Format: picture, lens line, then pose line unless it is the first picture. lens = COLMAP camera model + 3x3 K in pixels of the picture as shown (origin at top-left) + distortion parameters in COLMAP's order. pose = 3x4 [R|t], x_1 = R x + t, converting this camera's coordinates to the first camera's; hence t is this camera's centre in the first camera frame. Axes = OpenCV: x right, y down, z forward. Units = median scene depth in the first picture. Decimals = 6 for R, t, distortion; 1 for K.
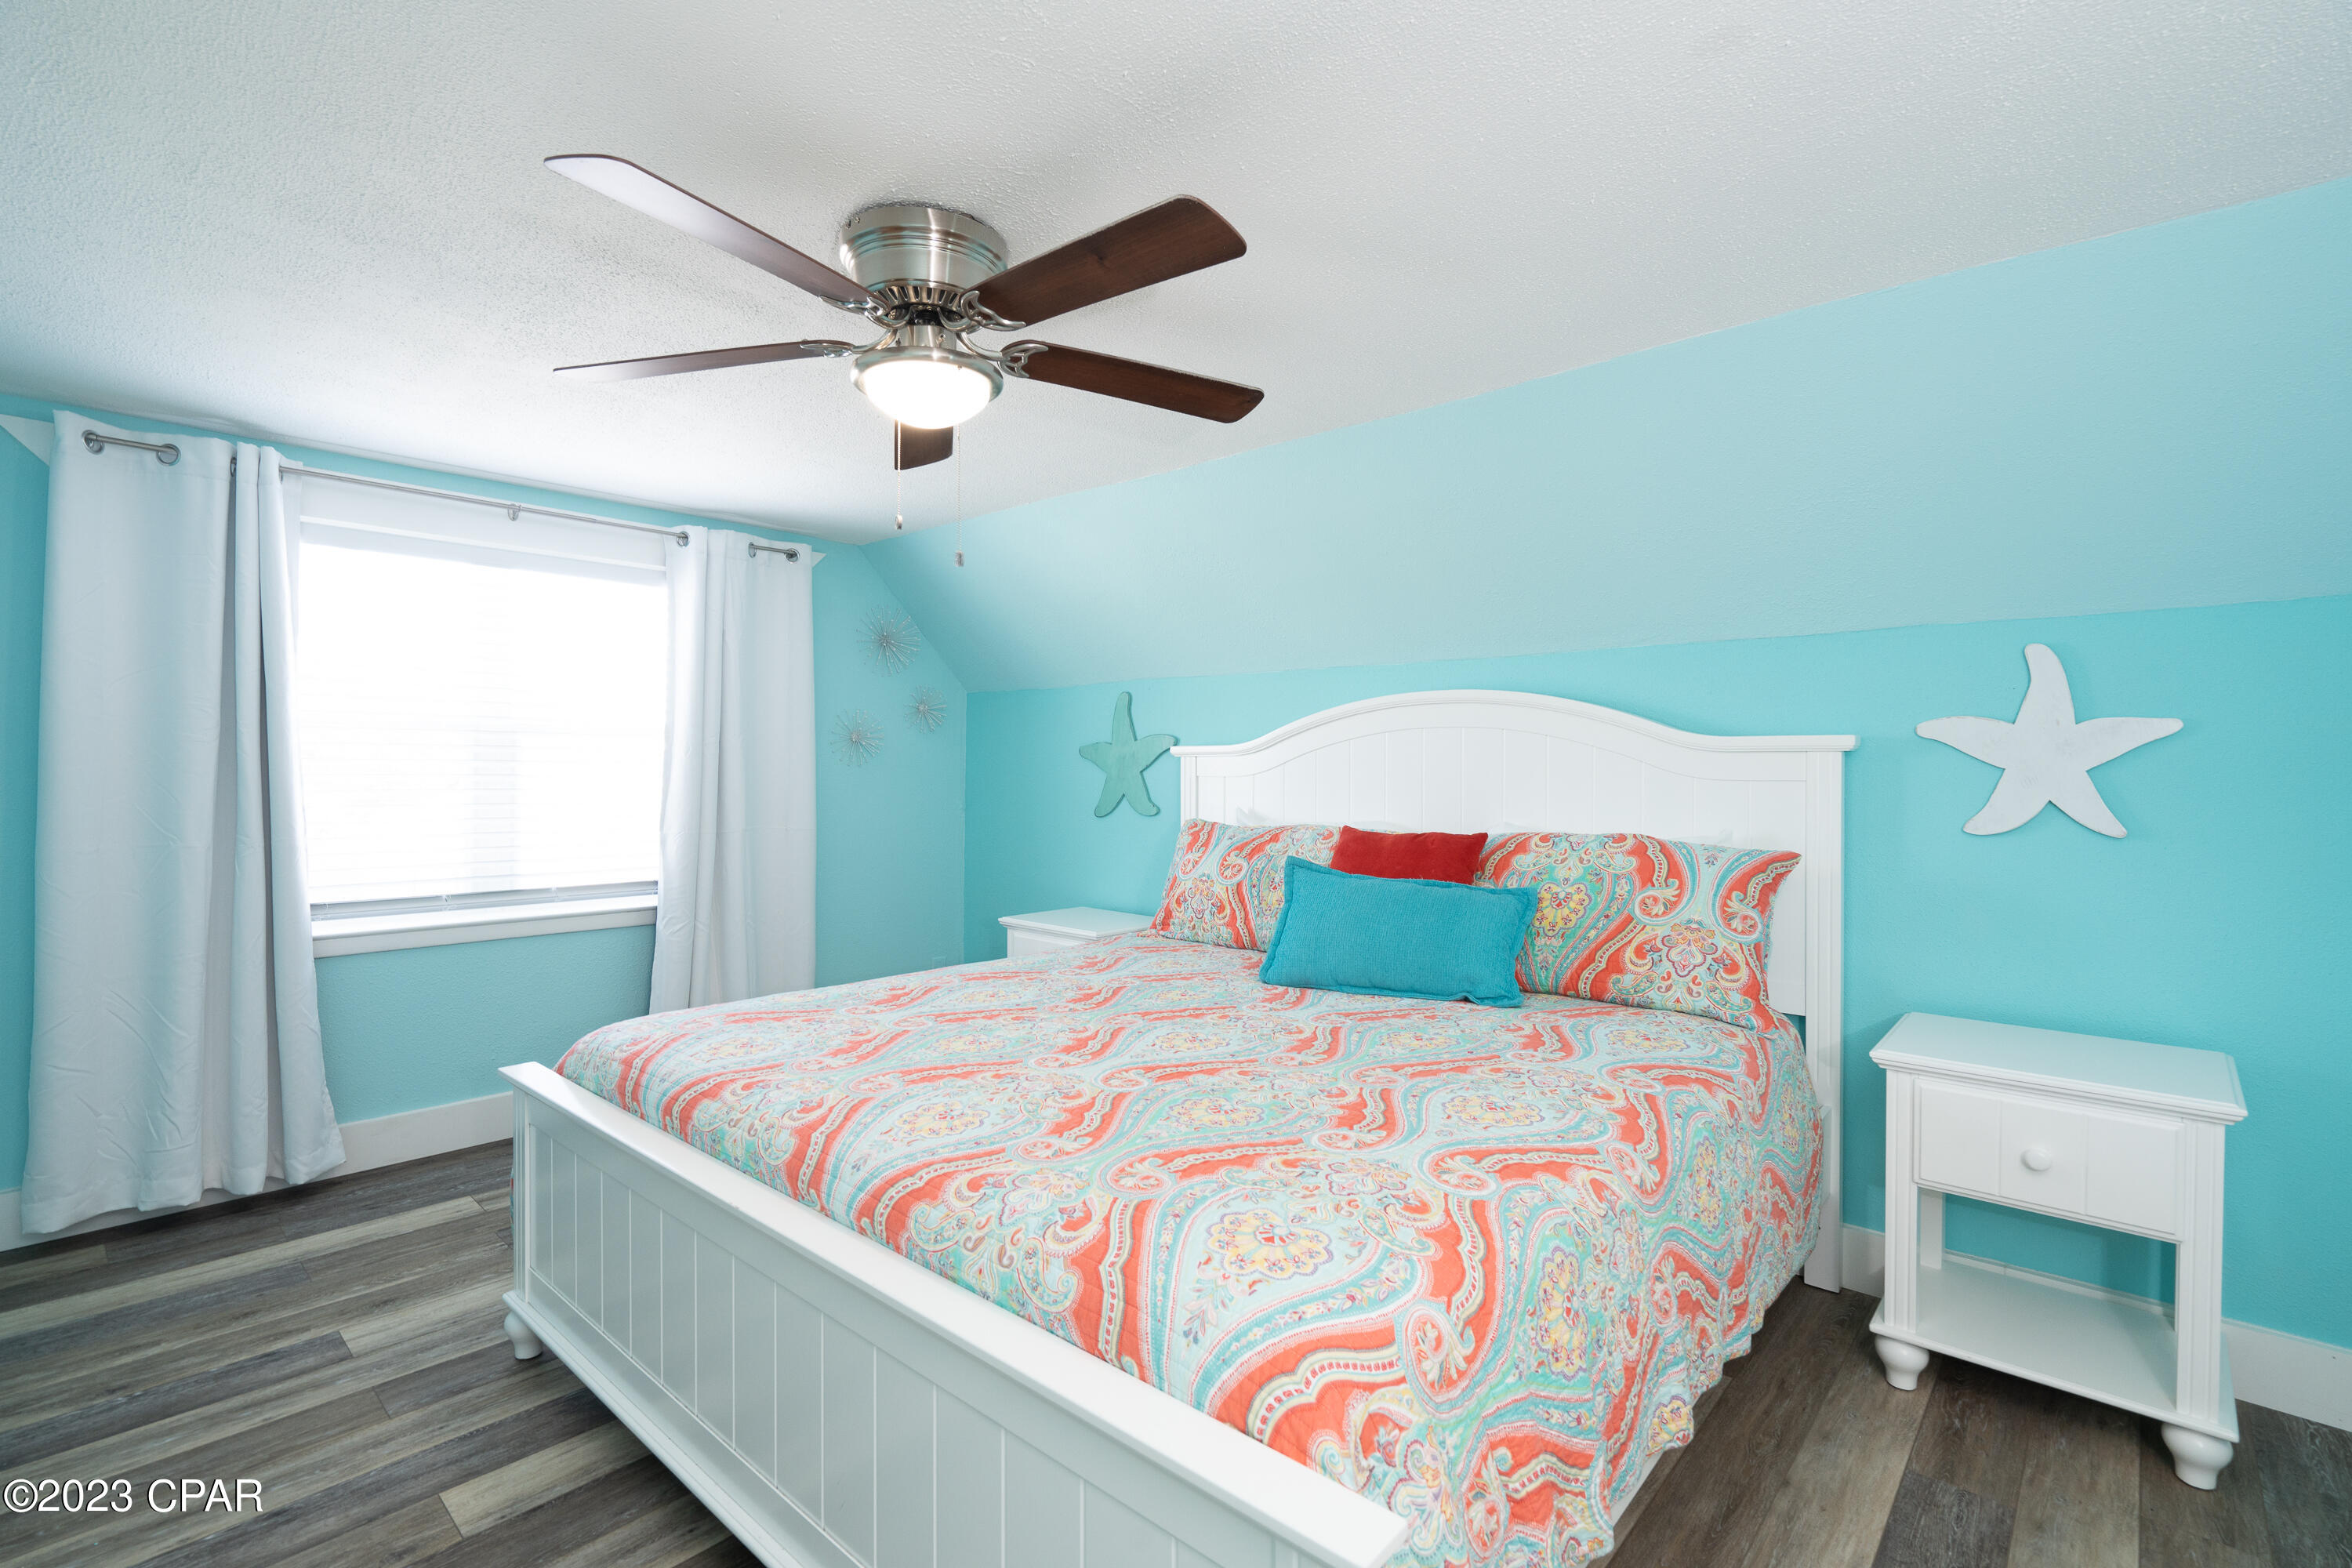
lens RADIAL K [[1066.8, 0, 1178.7], [0, 1066.8, 774.9], [0, 0, 1]] dist [-0.001423, 0.000551]
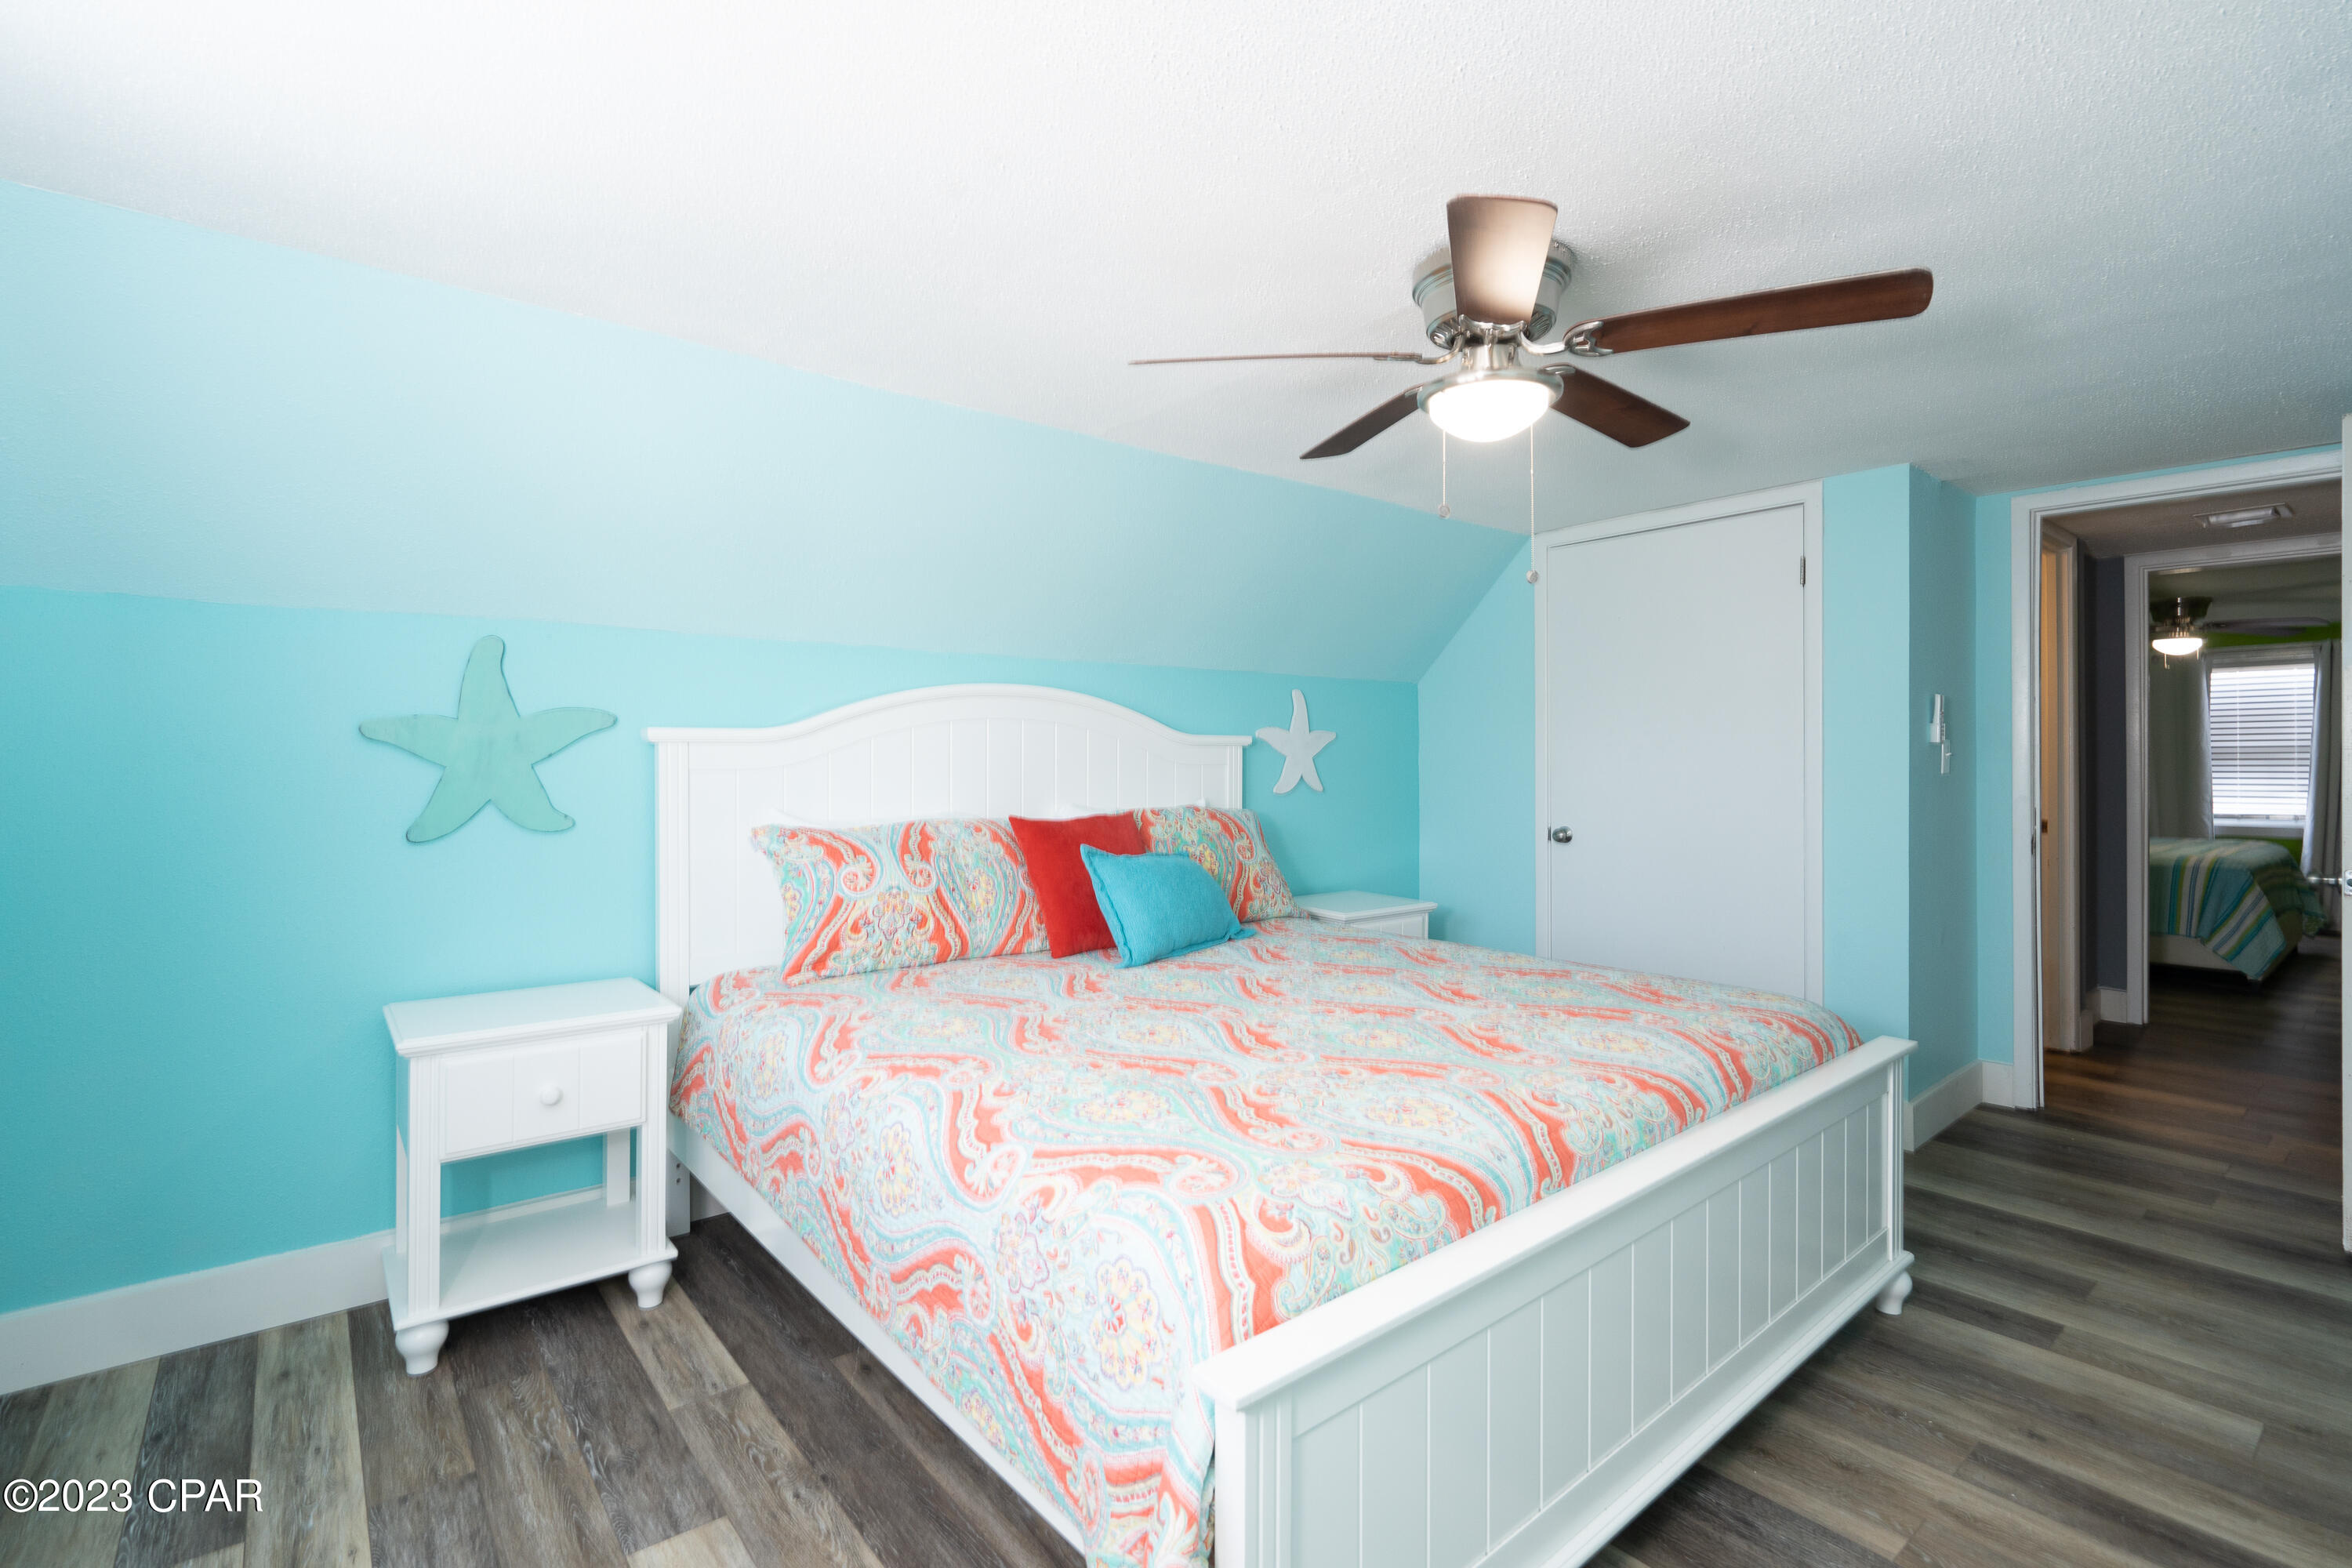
lens RADIAL K [[1060.6, 0, 1177.3], [0, 1060.6, 755.0], [0, 0, 1]] dist [-0.022502, 0.000092]
pose [[0.141280, -0.003643, 0.989963, -1.034579], [0.004960, 0.999983, 0.002972, -0.015928], [-0.989957, 0.004490, 0.141296, 0.893474]]
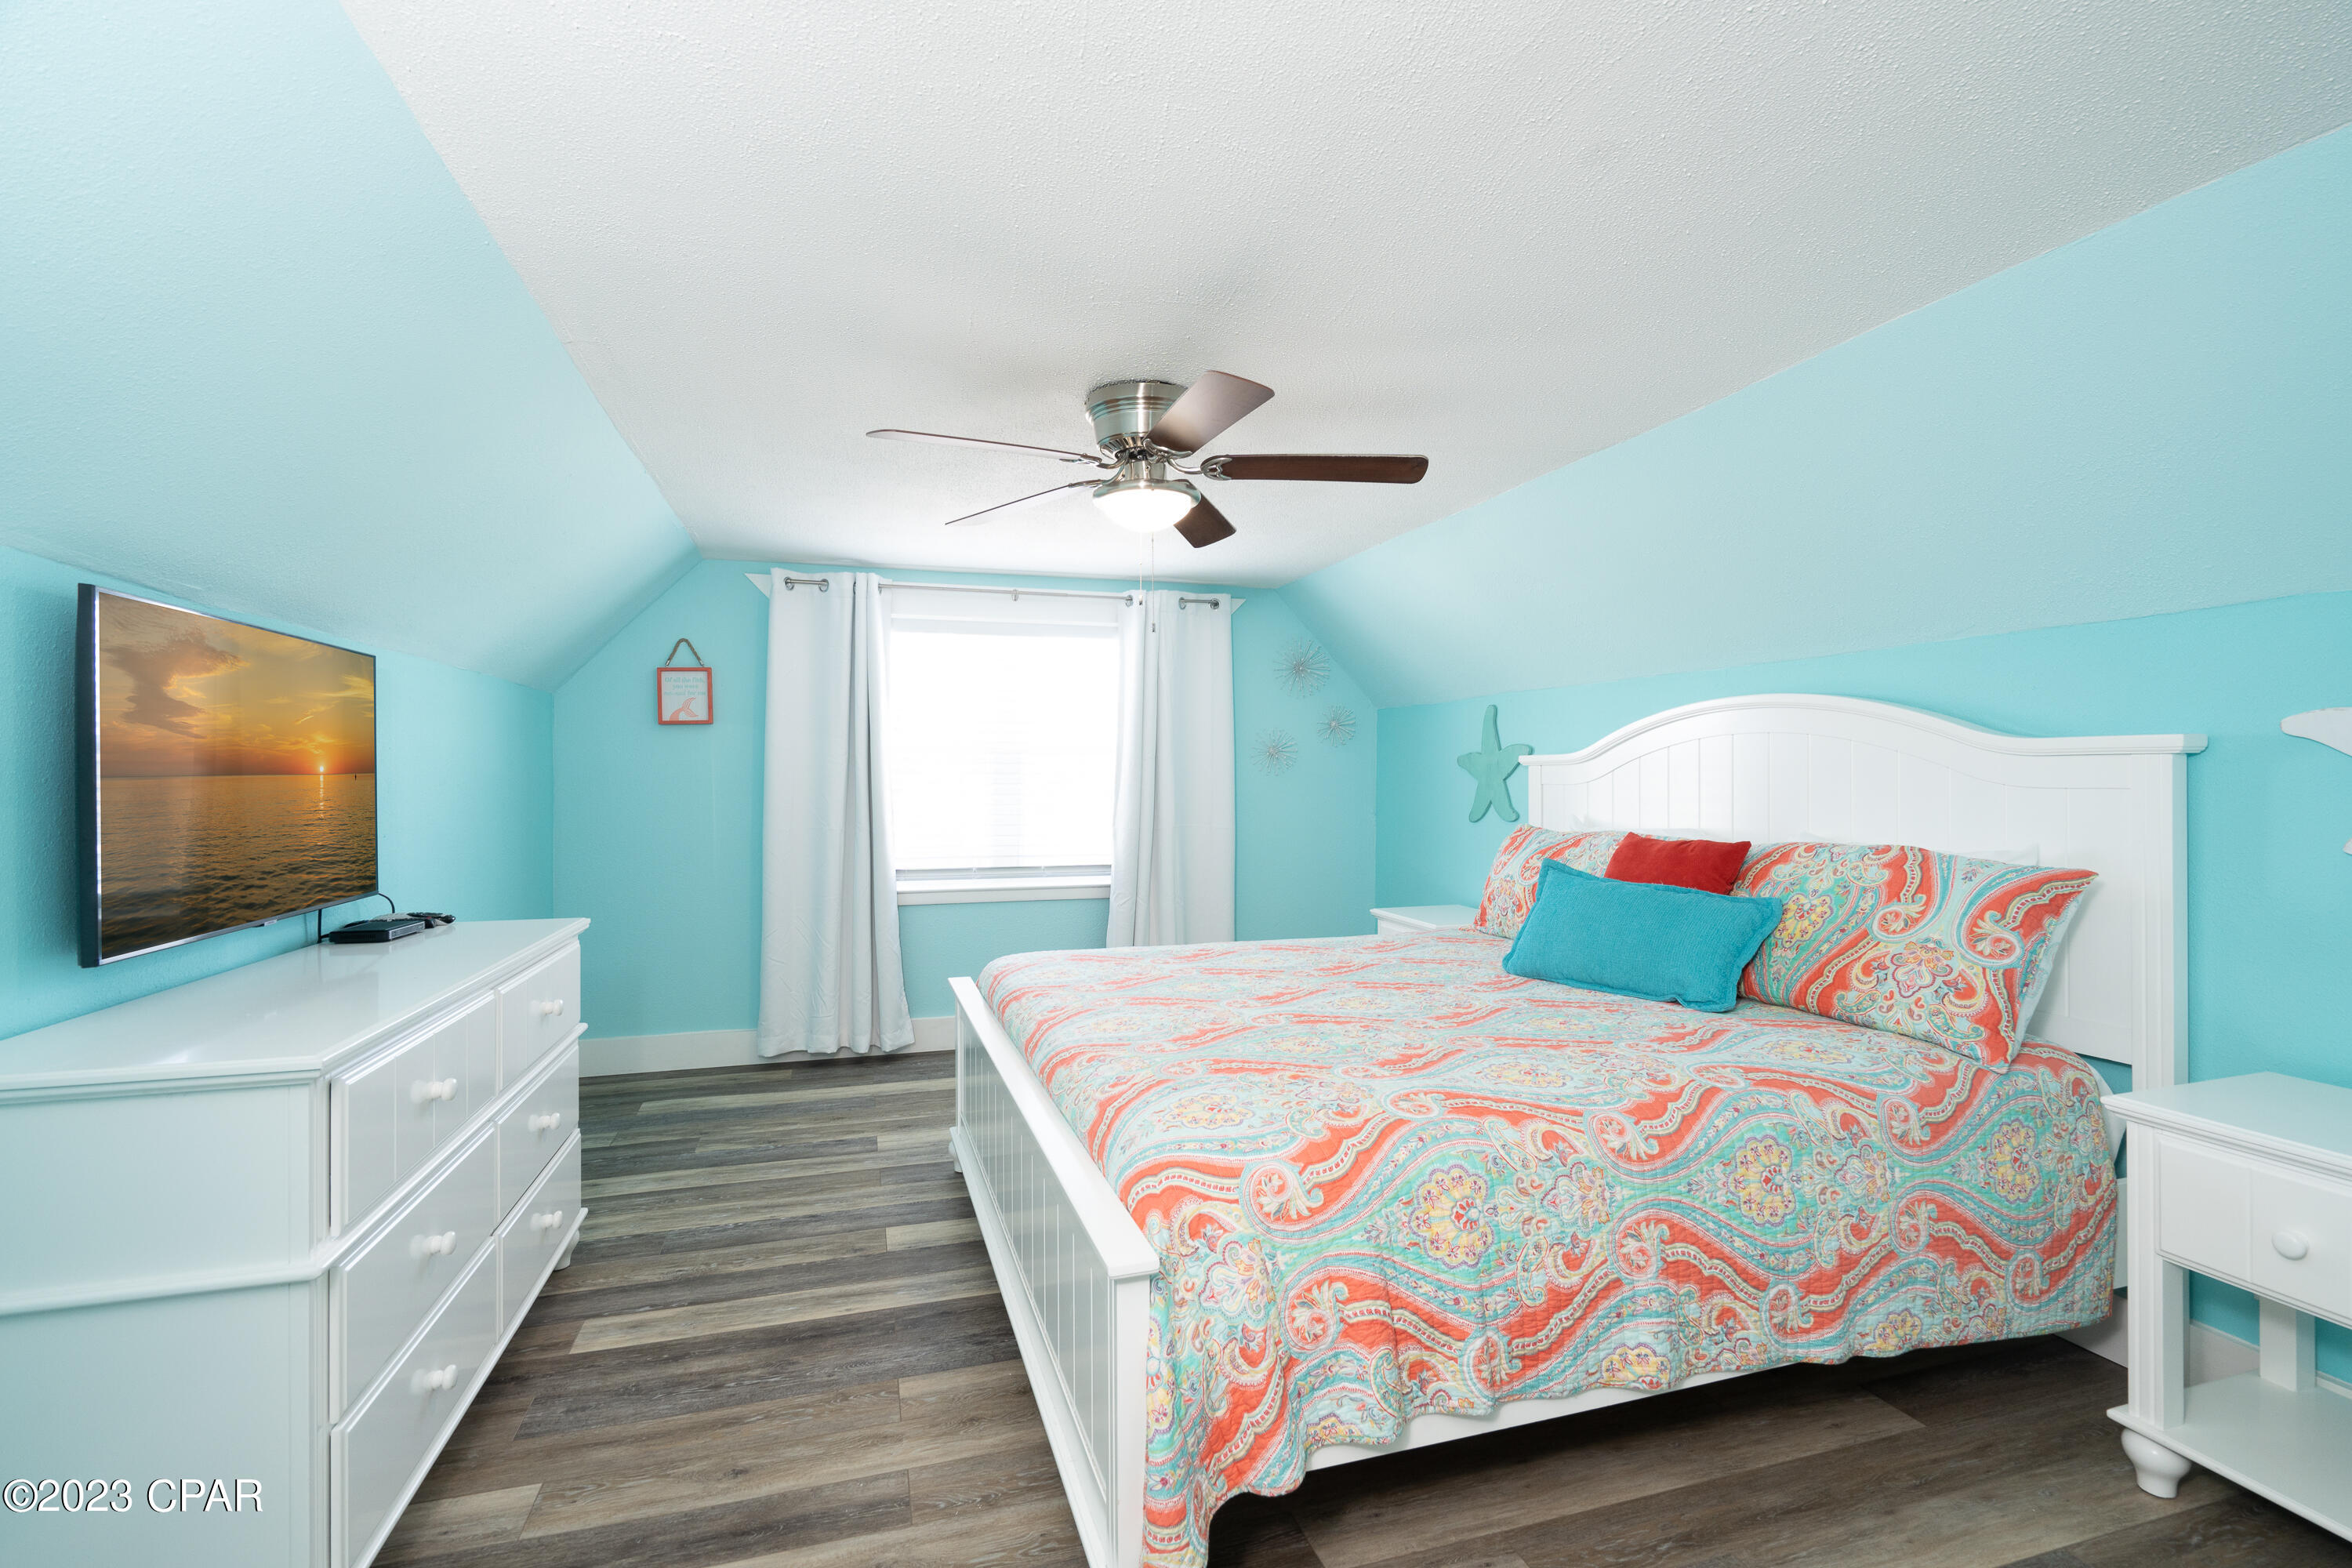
lens RADIAL K [[1066.8, 0, 1178.7], [0, 1066.8, 774.9], [0, 0, 1]] dist [-0.001423, 0.000551]
pose [[0.859429, -0.006182, -0.511218, 0.389514], [0.002737, 0.999968, -0.007492, -0.000869], [0.511248, 0.005040, 0.859419, -0.126780]]
